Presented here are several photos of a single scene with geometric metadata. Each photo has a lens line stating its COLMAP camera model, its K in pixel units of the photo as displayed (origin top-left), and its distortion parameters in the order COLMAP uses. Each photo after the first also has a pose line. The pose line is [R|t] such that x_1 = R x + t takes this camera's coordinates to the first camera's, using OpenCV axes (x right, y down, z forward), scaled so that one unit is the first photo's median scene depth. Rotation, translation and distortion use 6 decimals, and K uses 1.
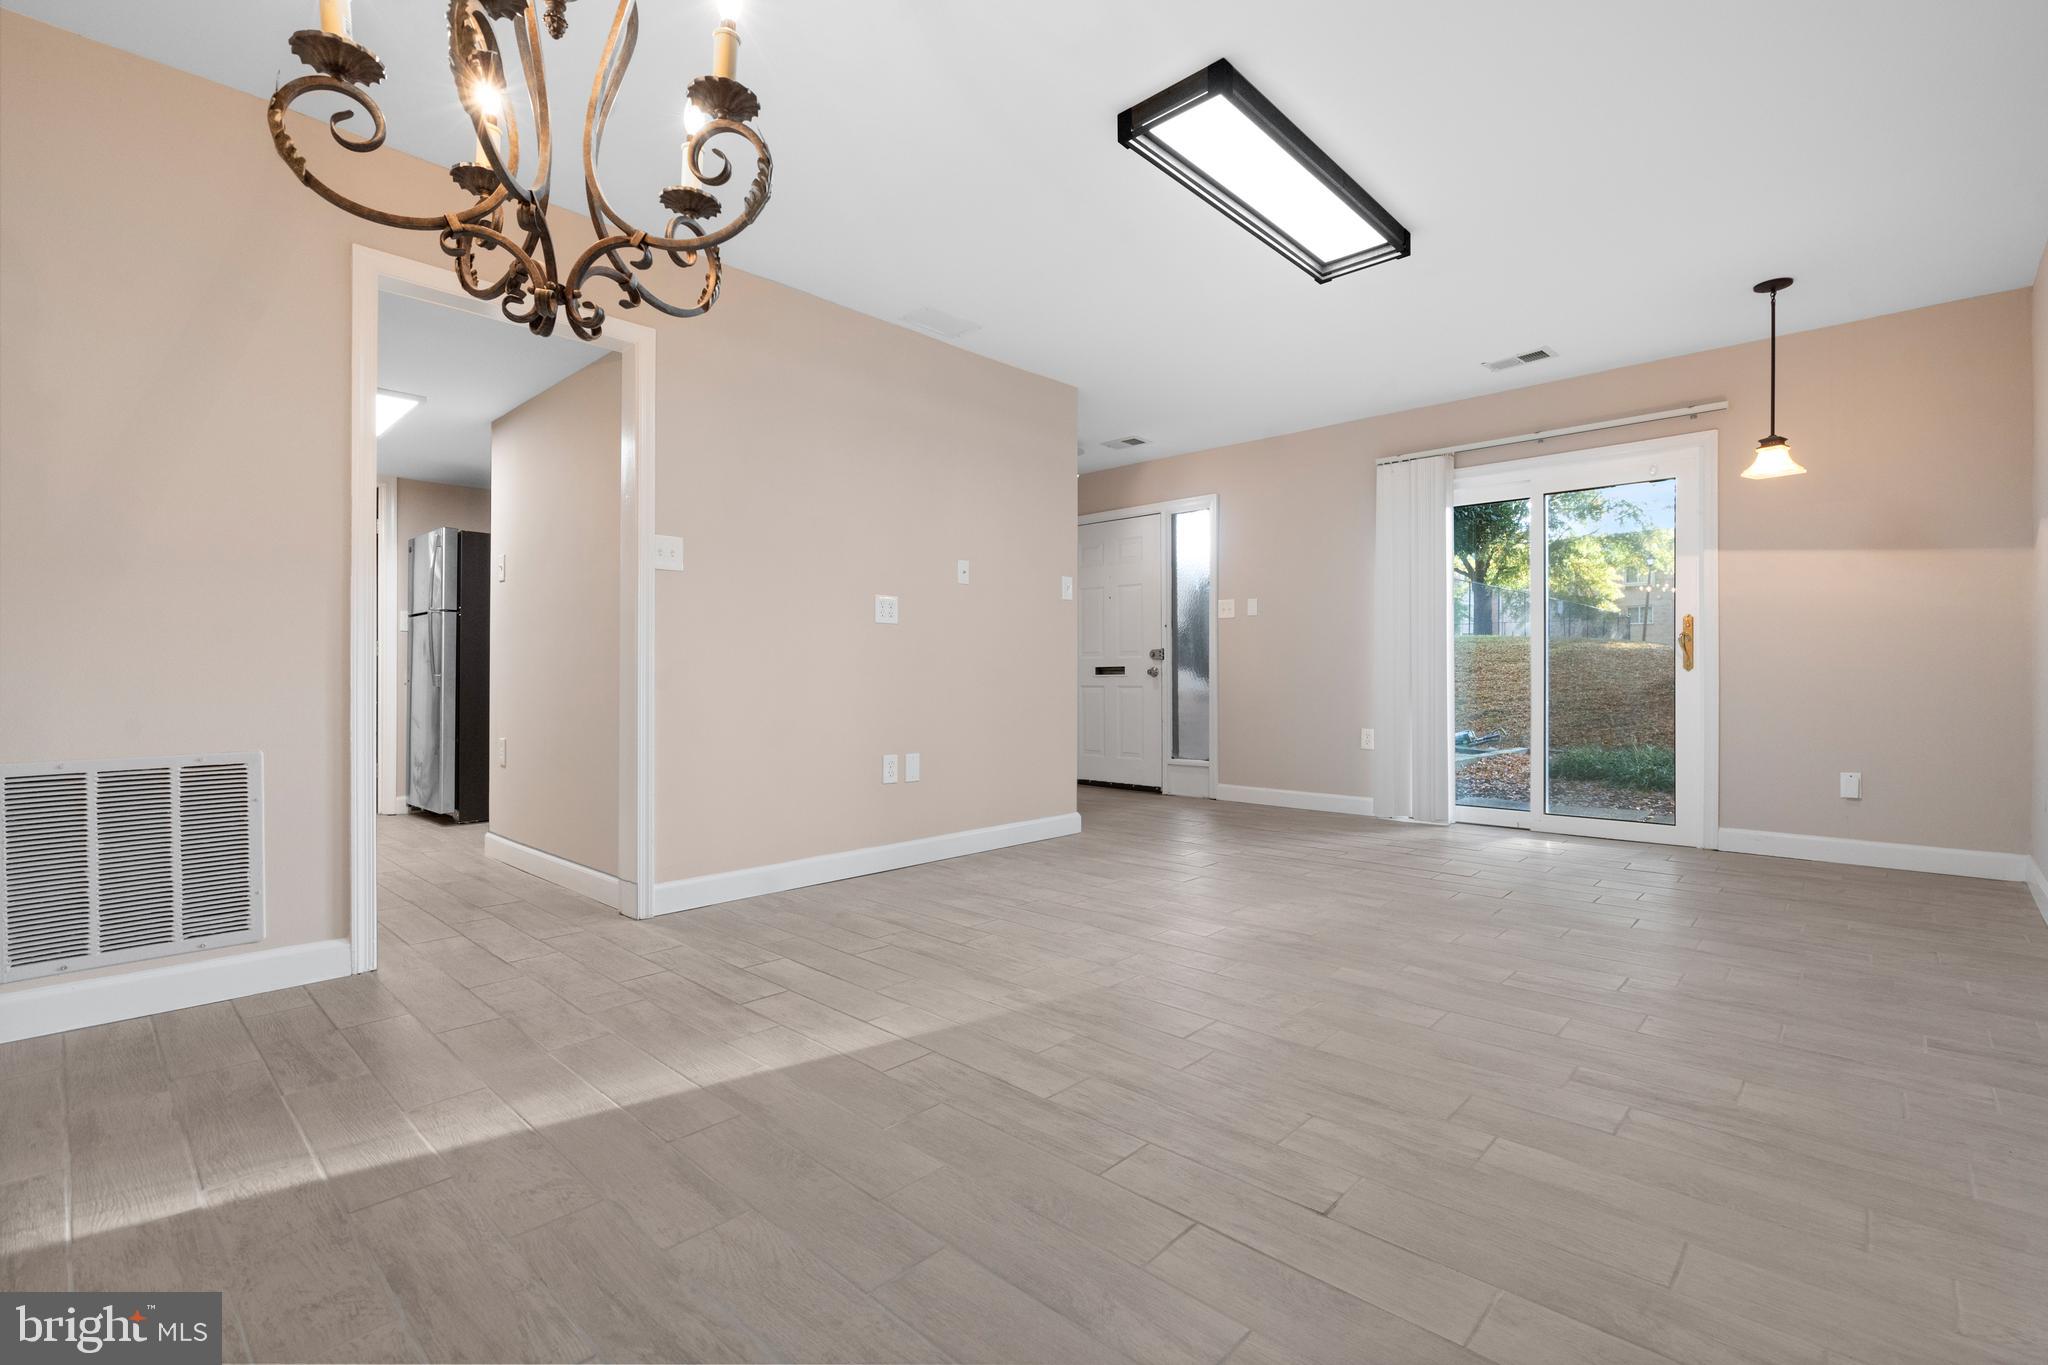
lens RADIAL K [[935.0, 0, 1020.5], [0, 935.0, 672.8], [0, 0, 1]] dist [-0.009764, 0.001302]
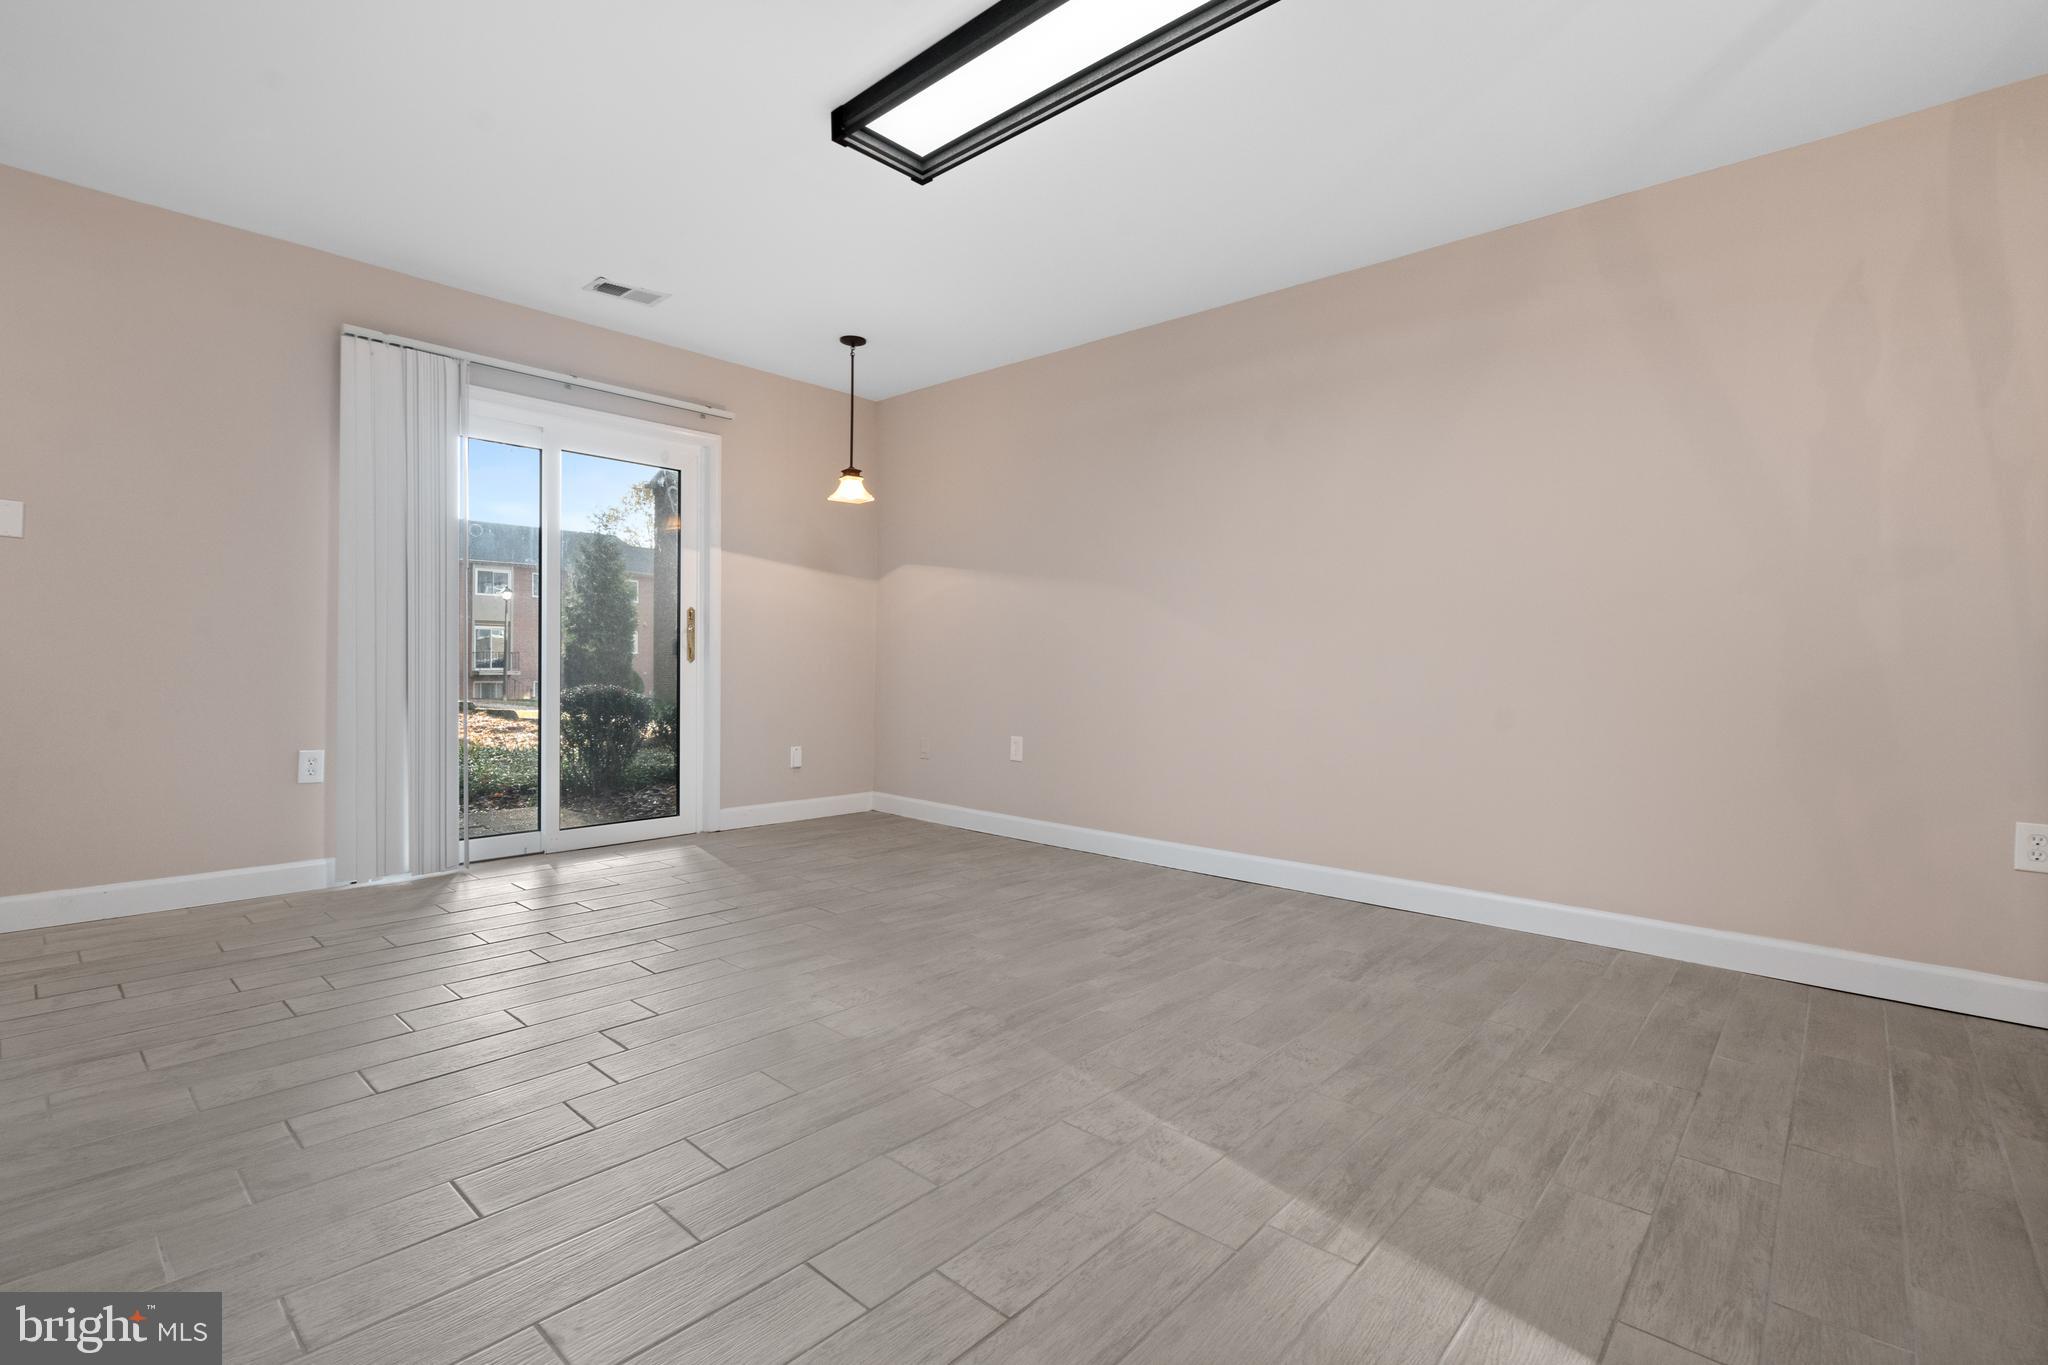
lens RADIAL K [[935.0, 0, 1011.7], [0, 935.0, 676.3], [0, 0, 1]] dist [-0.009764, 0.001302]
pose [[-0.025036, -0.013613, 0.999594, -0.629773], [-0.015615, 0.999791, 0.013225, -0.011183], [-0.999565, -0.015277, -0.025243, 1.313524]]
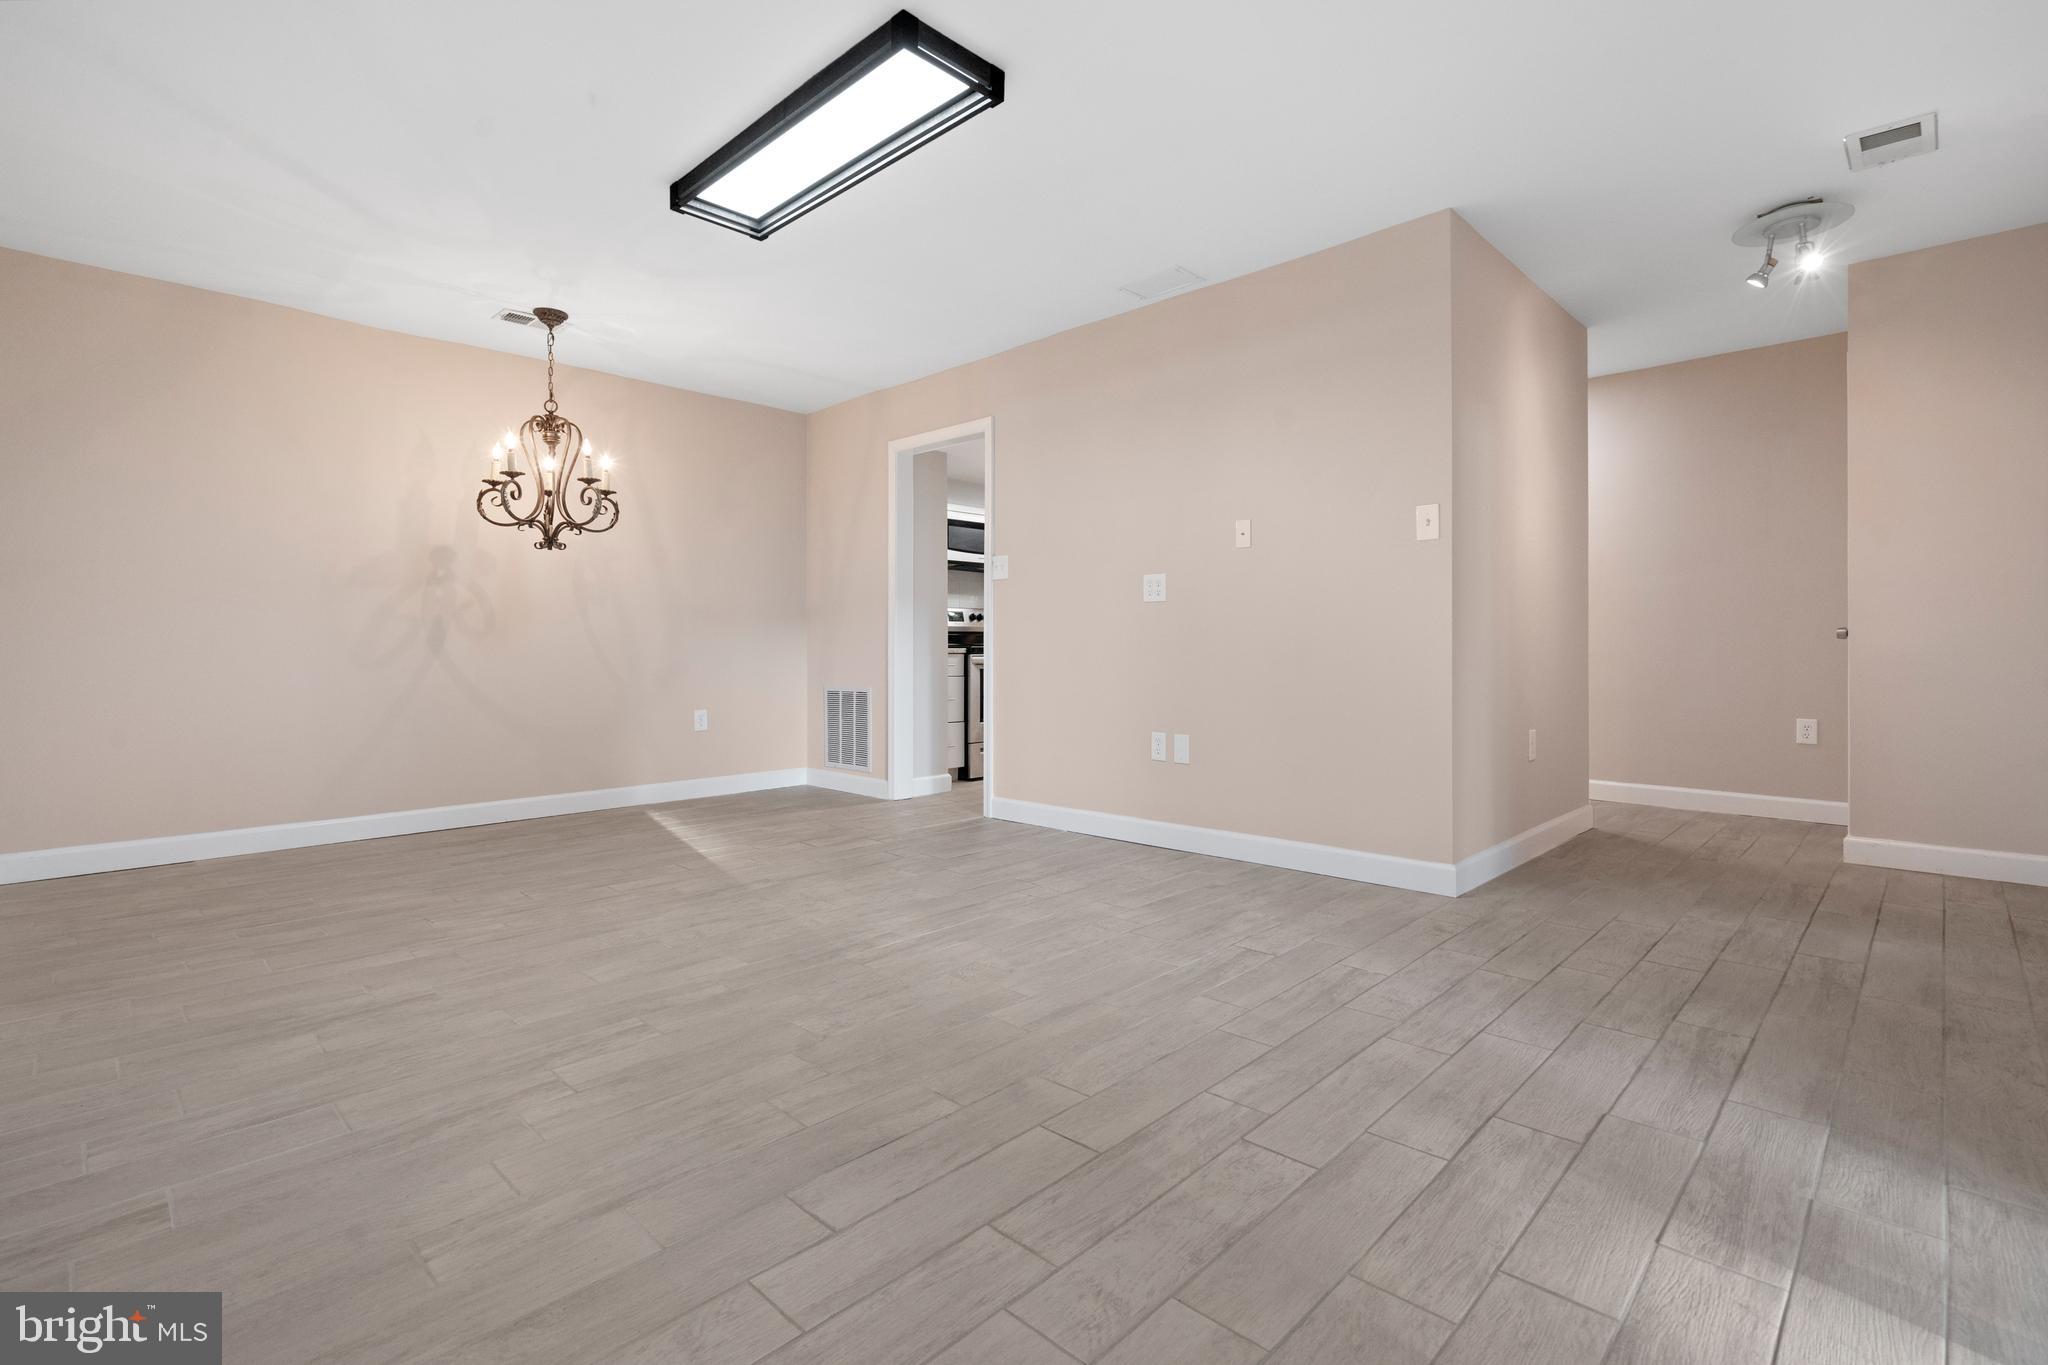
lens RADIAL K [[935.0, 0, 1011.5], [0, 935.0, 653.4], [0, 0, 1]] dist [-0.009764, 0.001302]
pose [[-0.027297, 0.007925, -0.999596, 1.538345], [0.009528, 0.999925, 0.007668, -0.010777], [0.999582, -0.009315, -0.027371, 1.541088]]
